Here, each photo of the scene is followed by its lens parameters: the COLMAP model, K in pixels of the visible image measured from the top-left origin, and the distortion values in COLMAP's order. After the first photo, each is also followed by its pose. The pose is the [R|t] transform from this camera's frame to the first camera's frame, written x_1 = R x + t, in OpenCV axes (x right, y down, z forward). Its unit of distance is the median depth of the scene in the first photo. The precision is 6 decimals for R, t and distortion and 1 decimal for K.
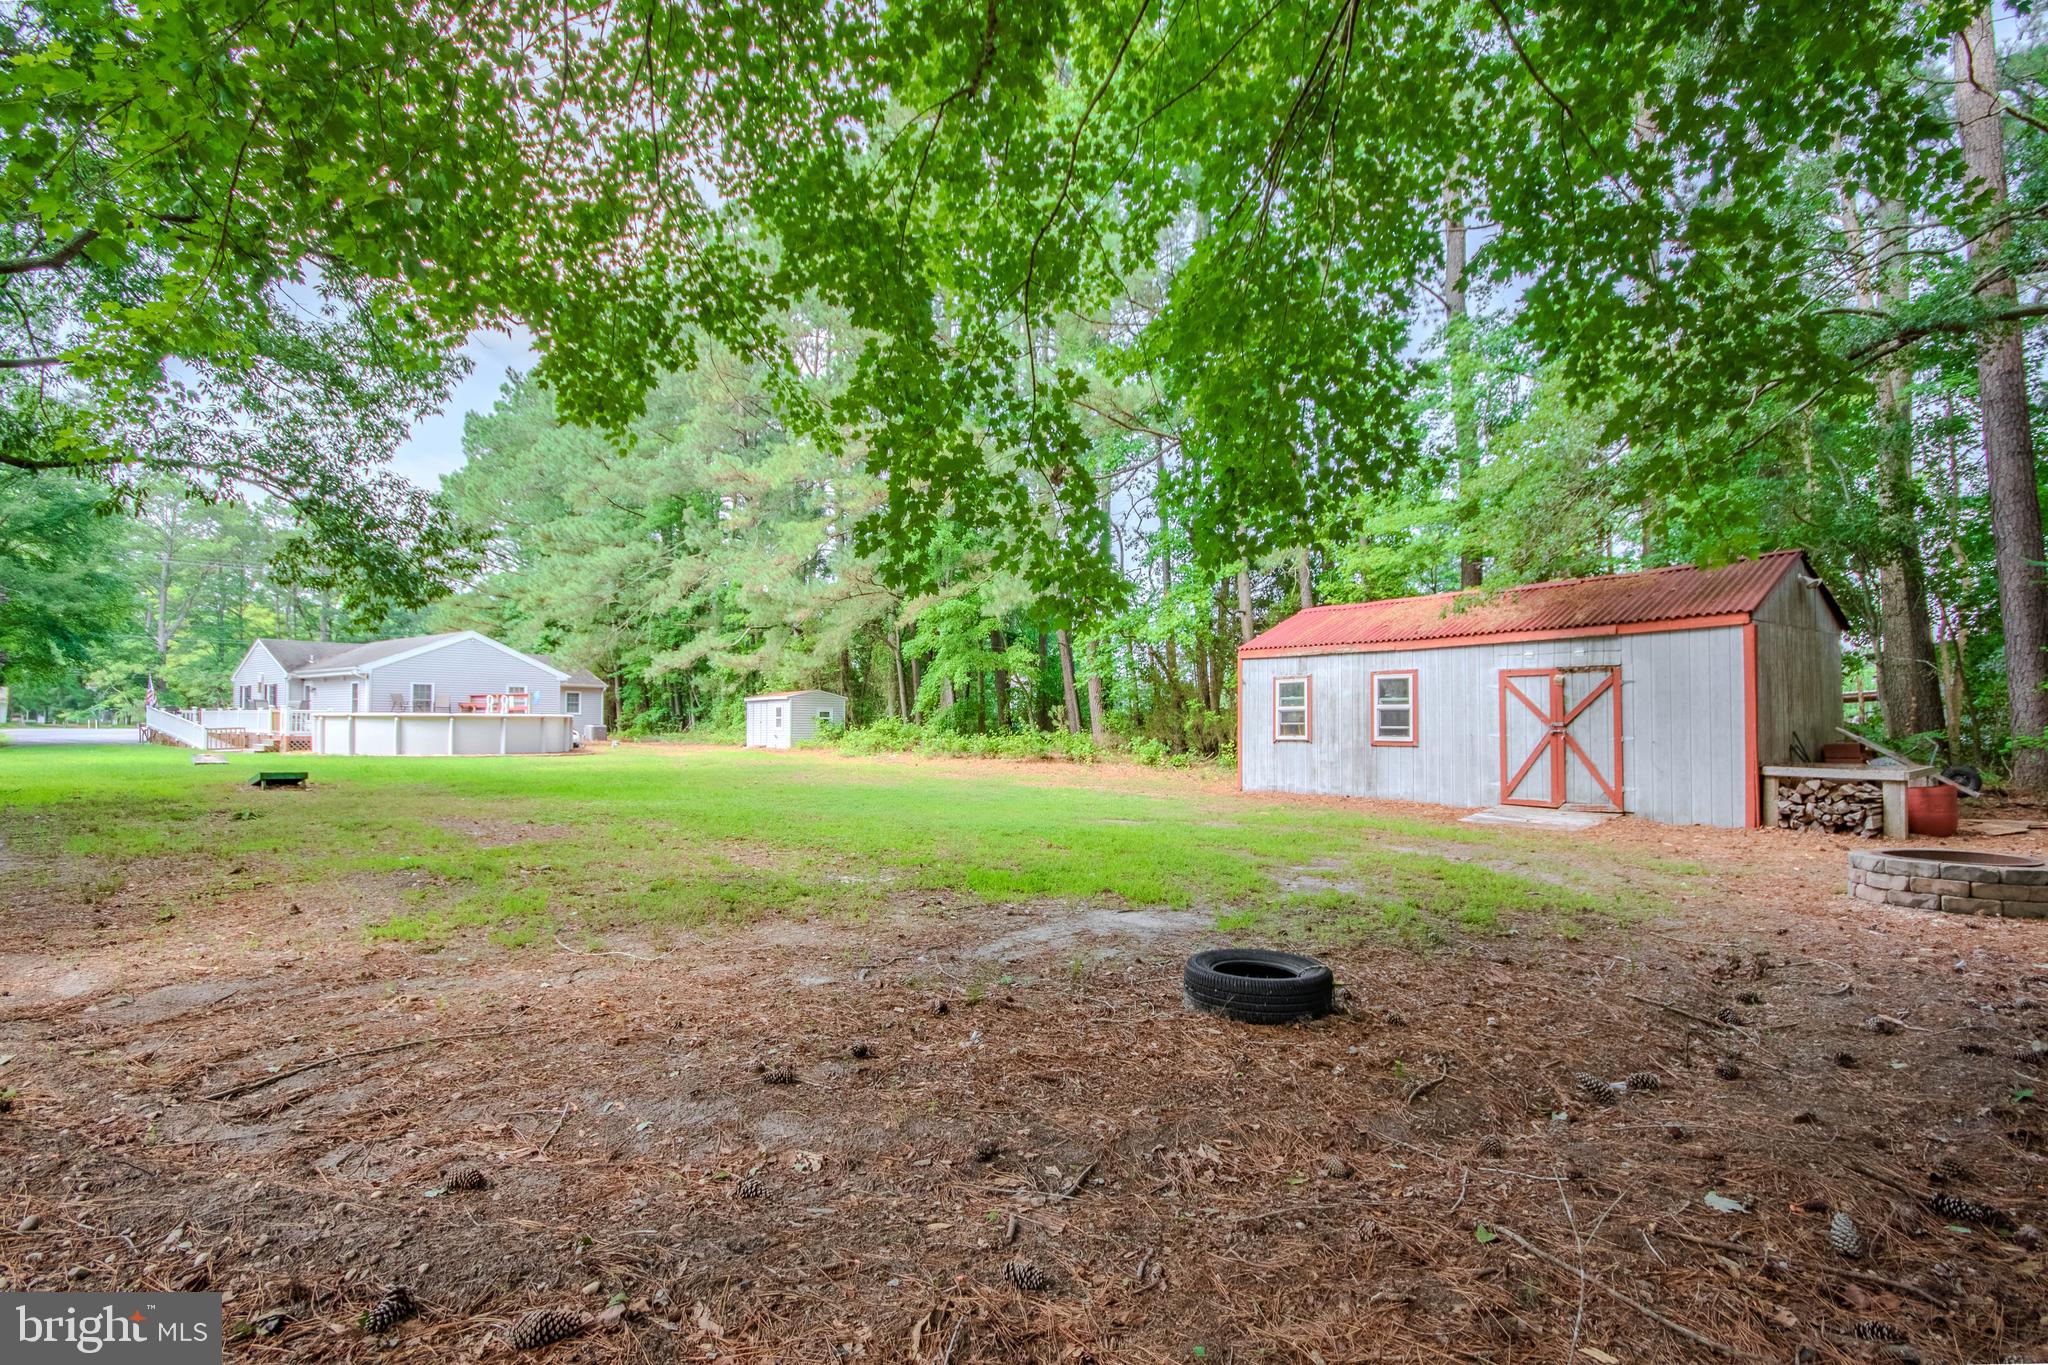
lens RADIAL K [[950.8, 0, 1005.4], [0, 950.8, 694.7], [0, 0, 1]] dist [-0.002483, -0.003280]
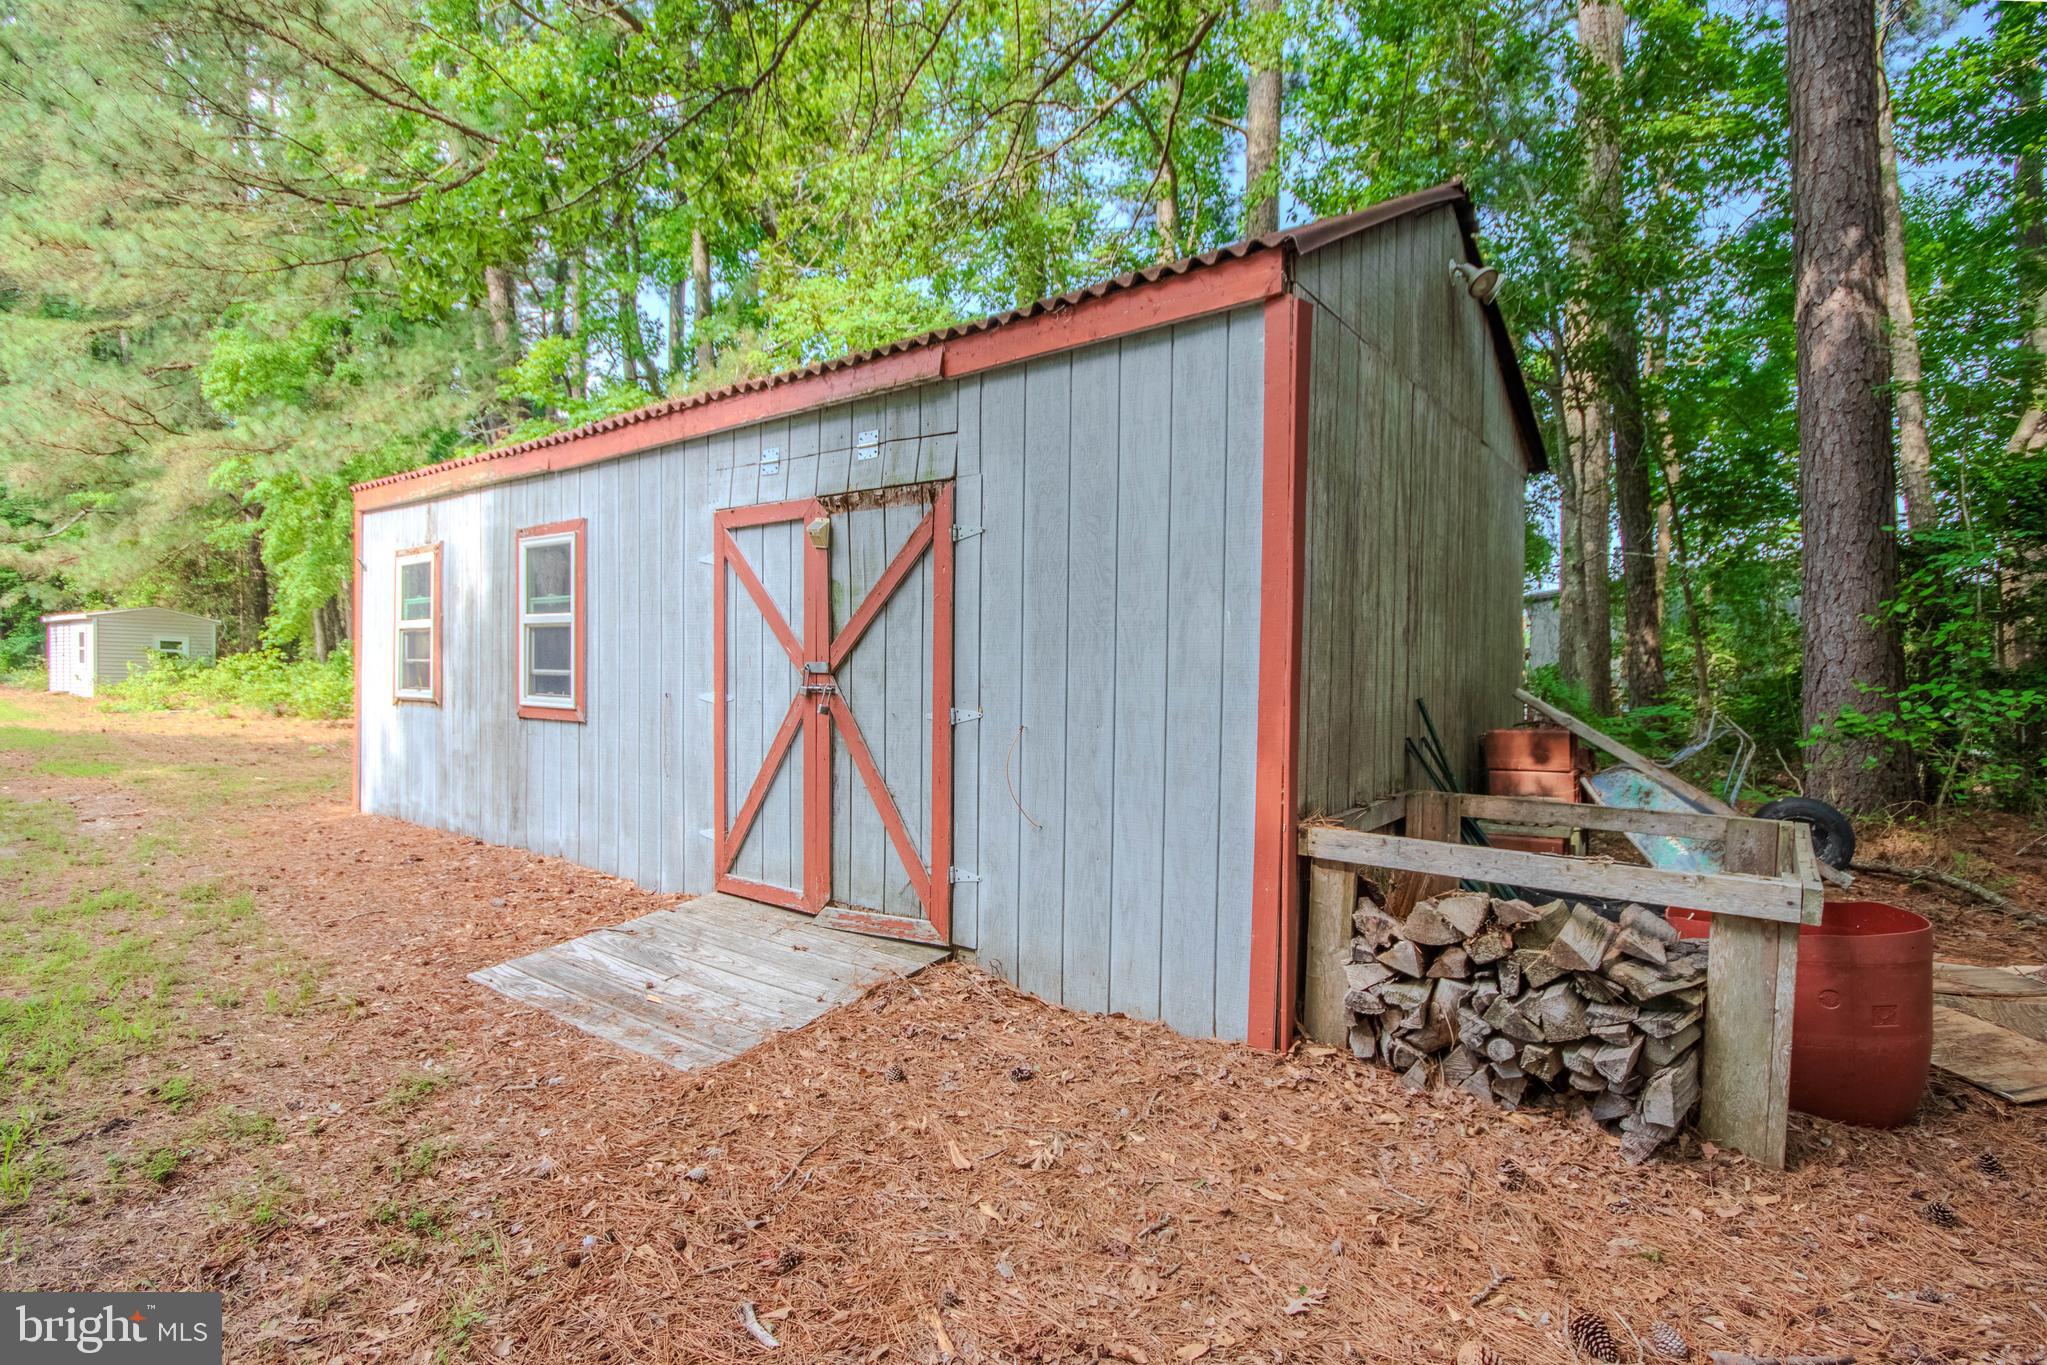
lens RADIAL K [[950.3, 0, 1039.3], [0, 950.3, 682.5], [0, 0, 1]] dist [-0.002483, -0.003280]
pose [[0.953518, 0.000228, 0.301337, 0.572100], [-0.015689, 0.998681, 0.048890, 0.019692], [-0.300928, -0.051345, 0.952264, 0.680516]]
